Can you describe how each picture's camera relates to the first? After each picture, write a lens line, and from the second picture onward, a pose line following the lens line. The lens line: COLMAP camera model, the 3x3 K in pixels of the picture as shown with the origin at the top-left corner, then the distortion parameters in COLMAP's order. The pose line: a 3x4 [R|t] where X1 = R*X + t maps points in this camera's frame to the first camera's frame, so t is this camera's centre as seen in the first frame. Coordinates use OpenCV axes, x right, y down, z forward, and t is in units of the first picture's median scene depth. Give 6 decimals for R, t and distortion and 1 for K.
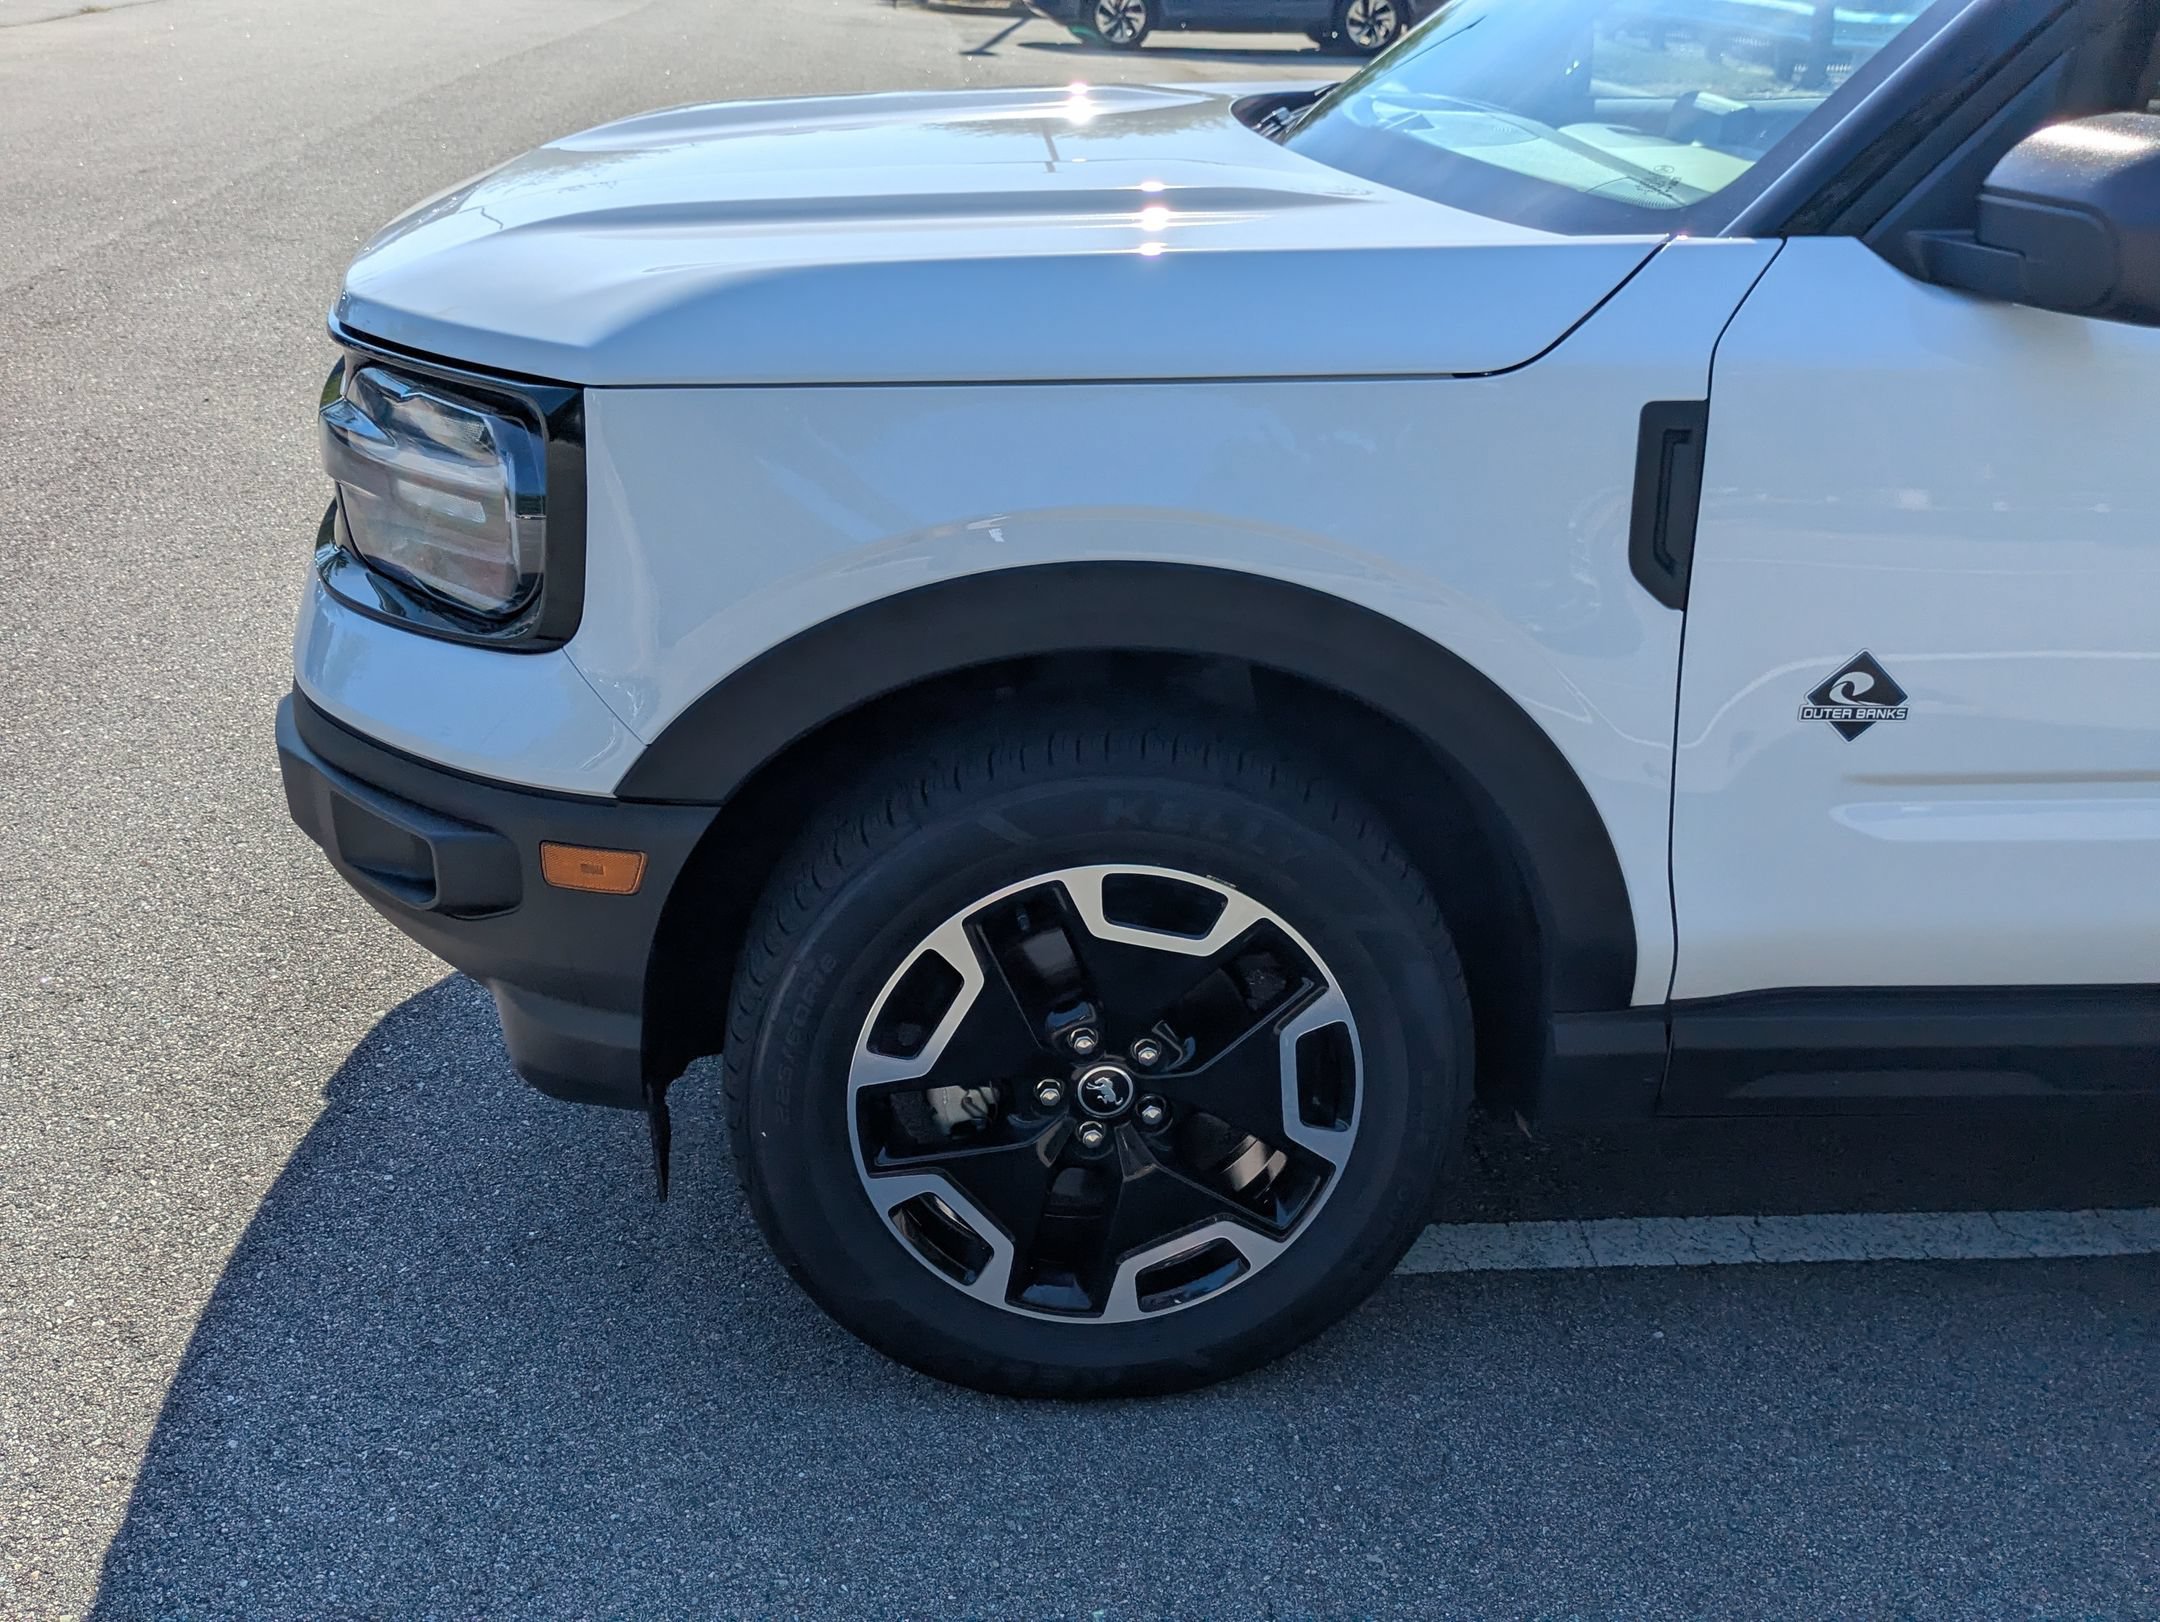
lens RADIAL K [[2285.0, 0, 1089.5], [0, 2285.0, 850.6], [0, 0, 1]] dist [0.035698, 0.000000]
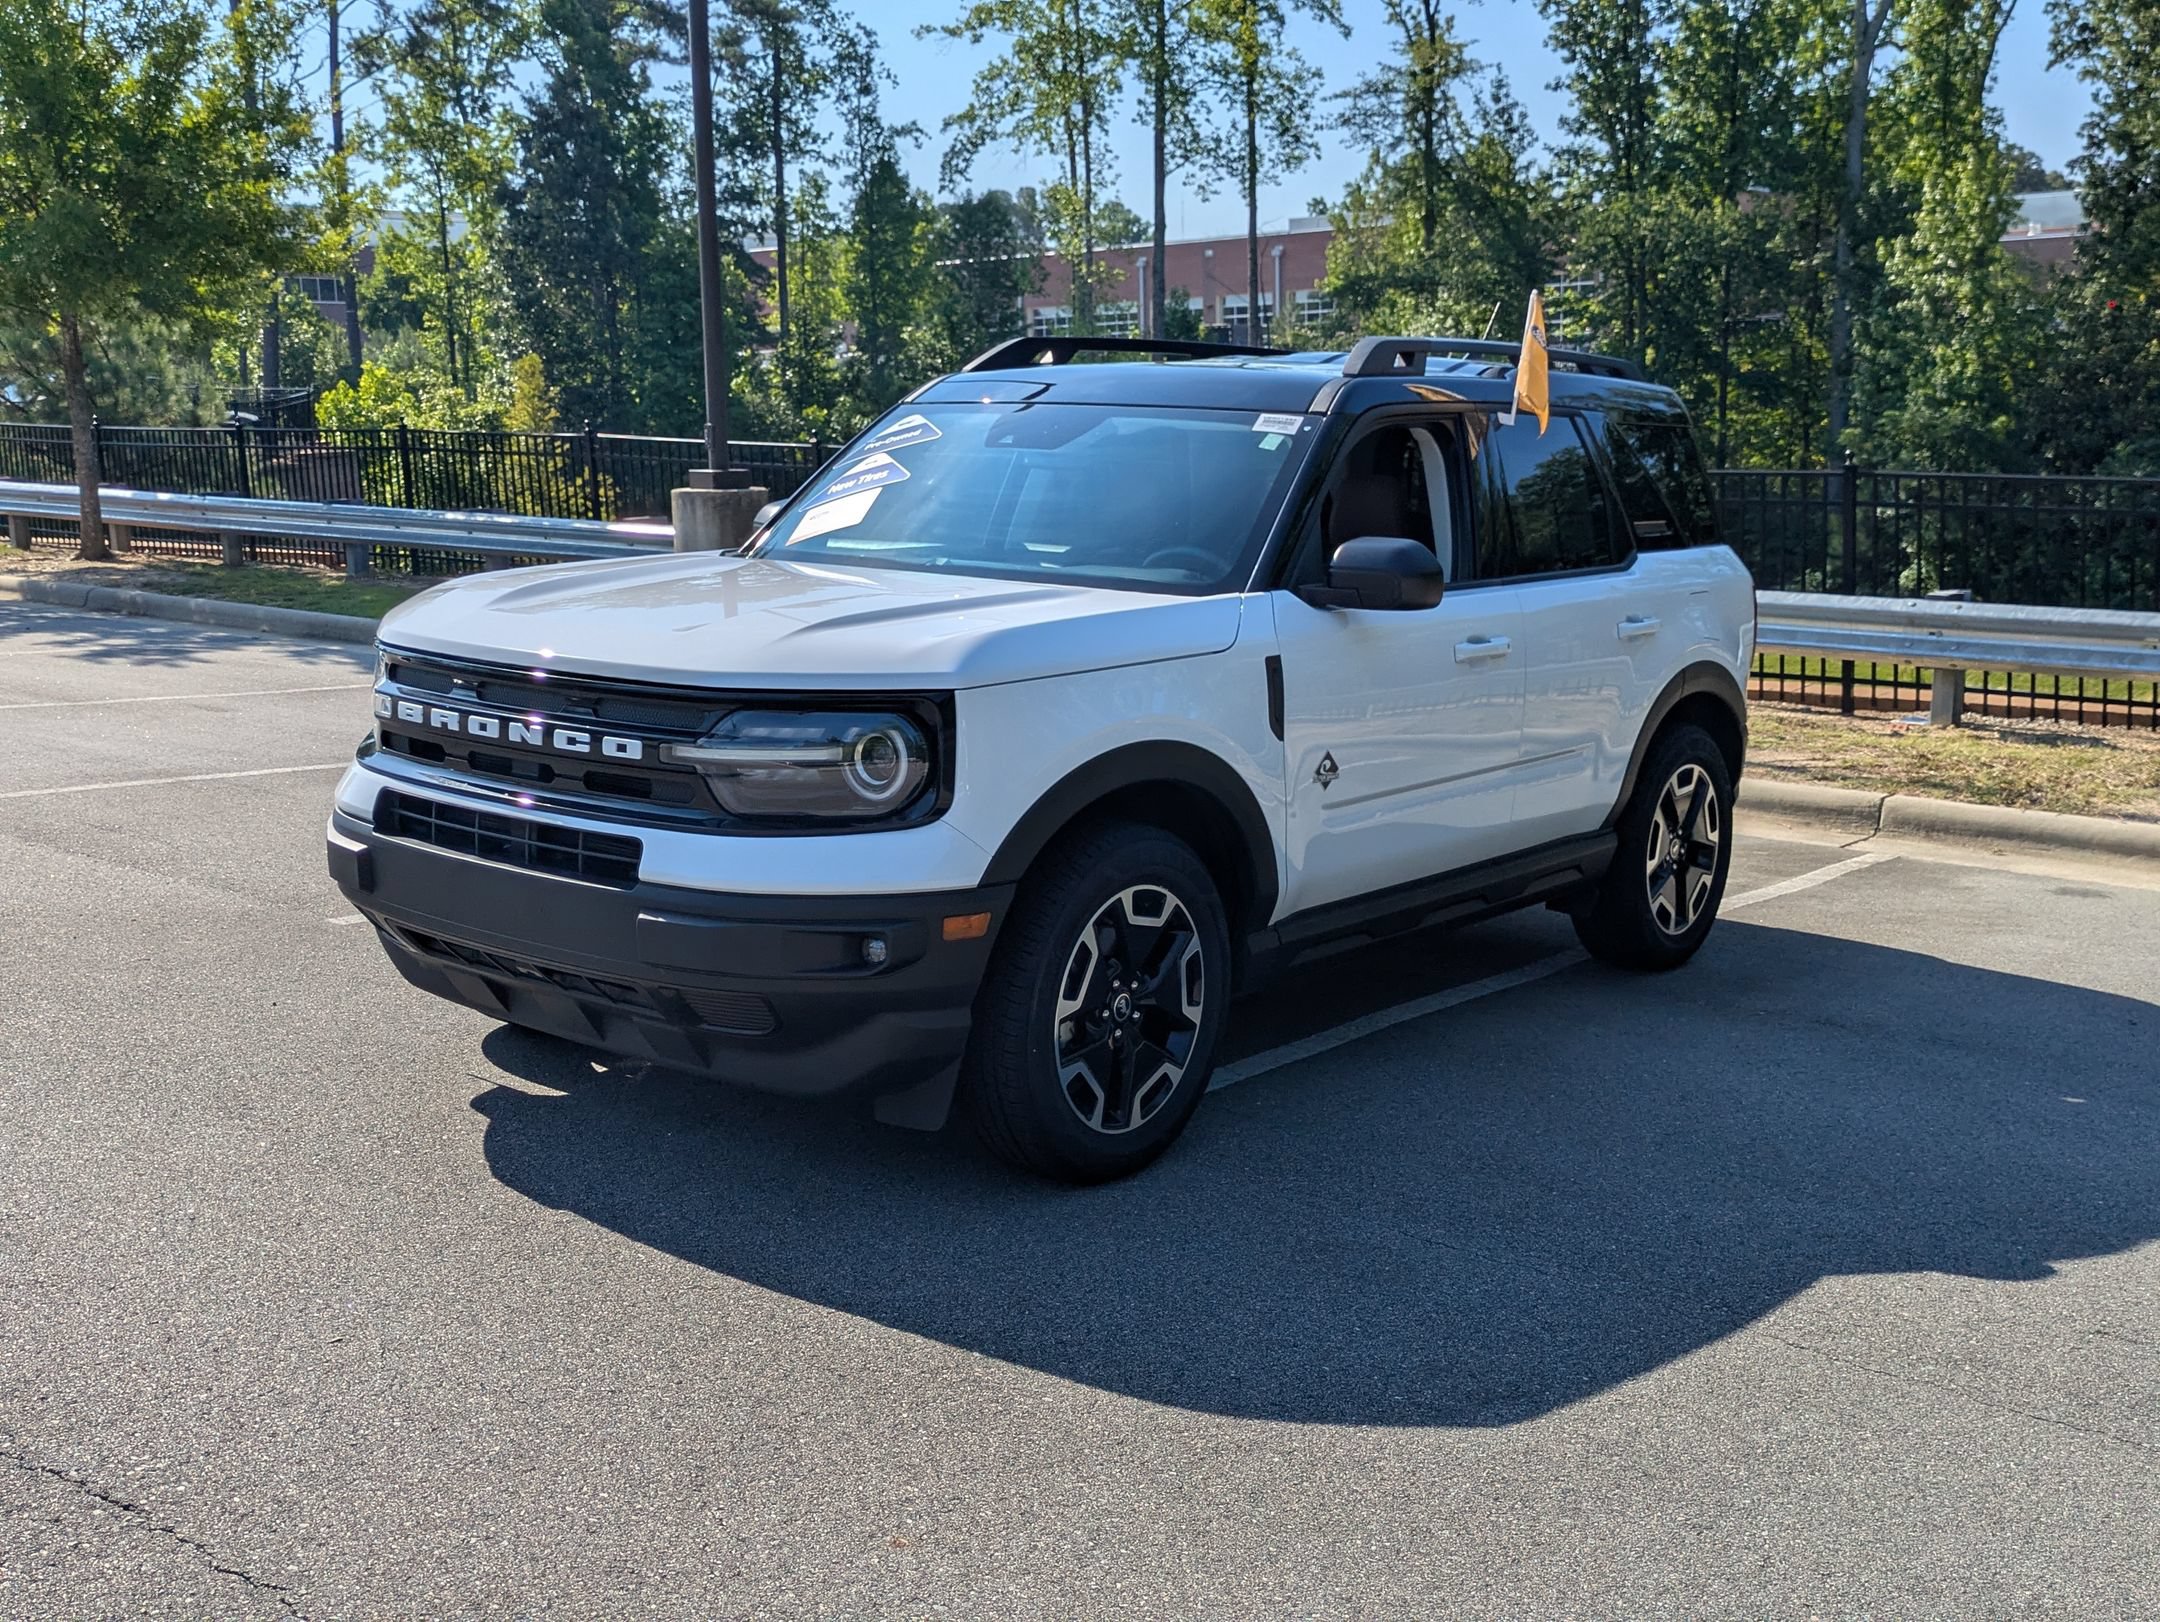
lens RADIAL K [[2285.0, 0, 1071.2], [0, 2285.0, 736.7], [0, 0, 1]] dist [0.035698, 0.000000]
pose [[0.691450, -0.107318, 0.714409, -1.531965], [0.271502, 0.955013, -0.119315, 0.110319], [-0.669465, 0.276464, 0.689481, -0.474436]]
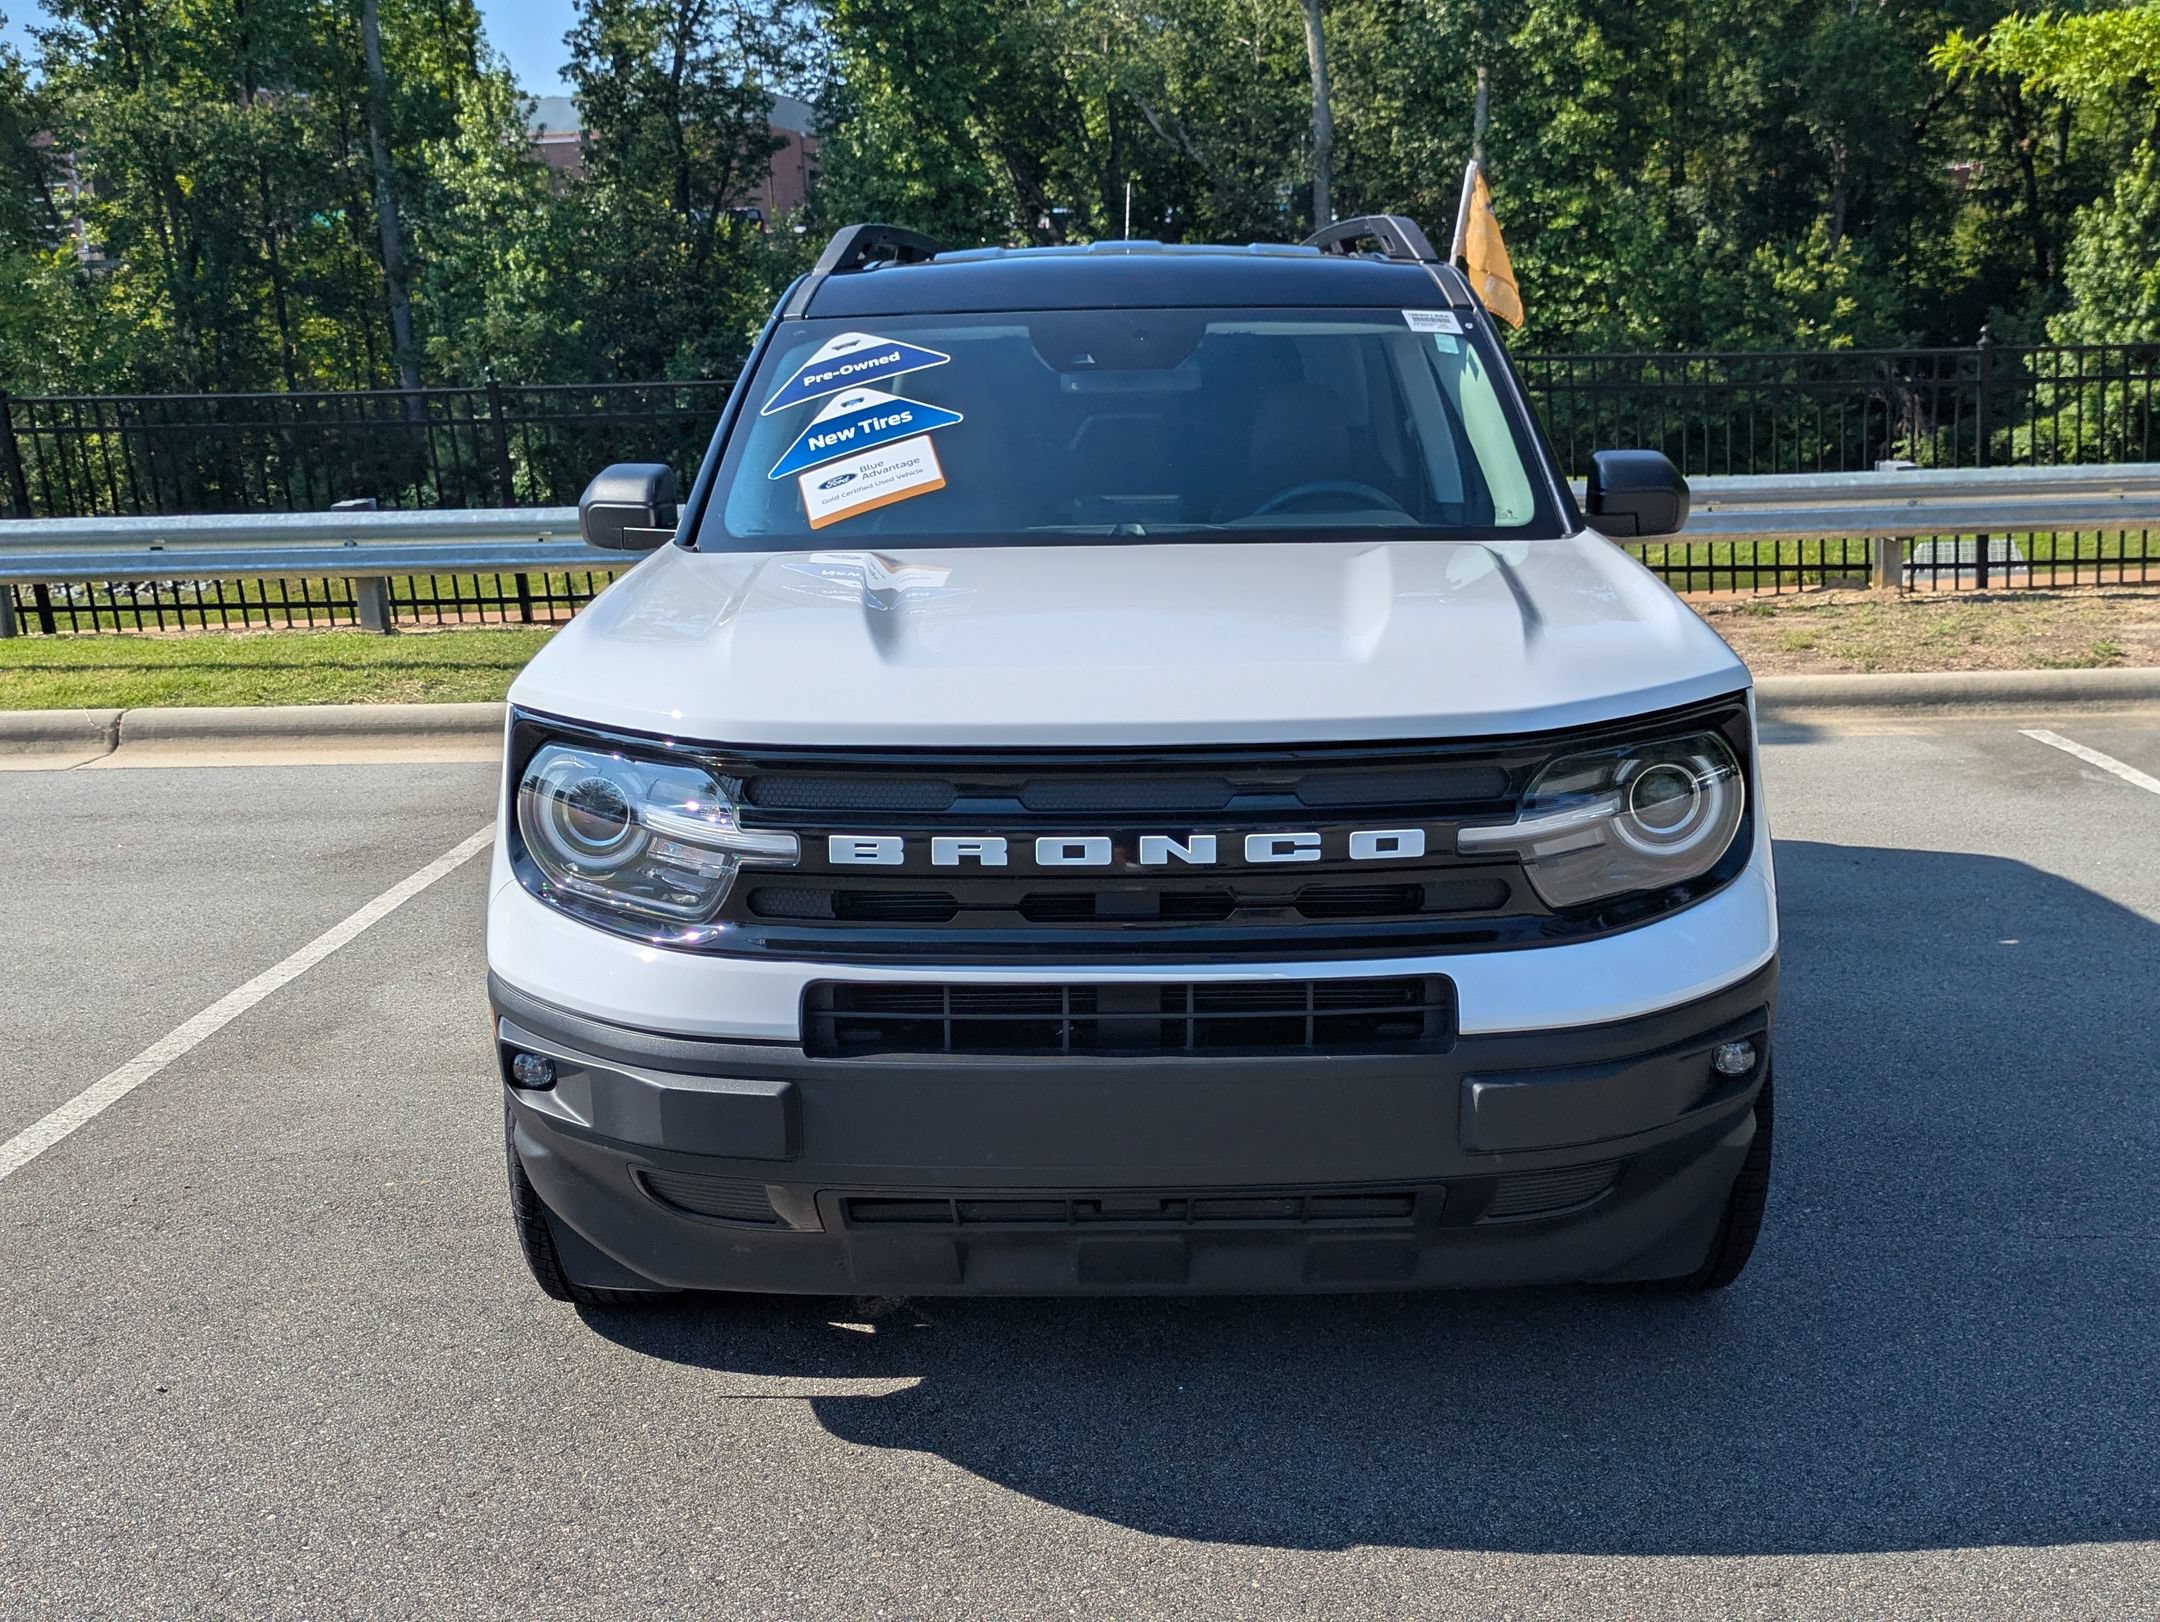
lens RADIAL K [[2285.0, 0, 1059.2], [0, 2285.0, 796.5], [0, 0, 1]] dist [0.035698, 0.000000]
pose [[0.105519, -0.223154, 0.969055, -1.662649], [0.403217, 0.900391, 0.163436, -0.535092], [-0.909000, 0.373494, 0.184988, 1.073719]]
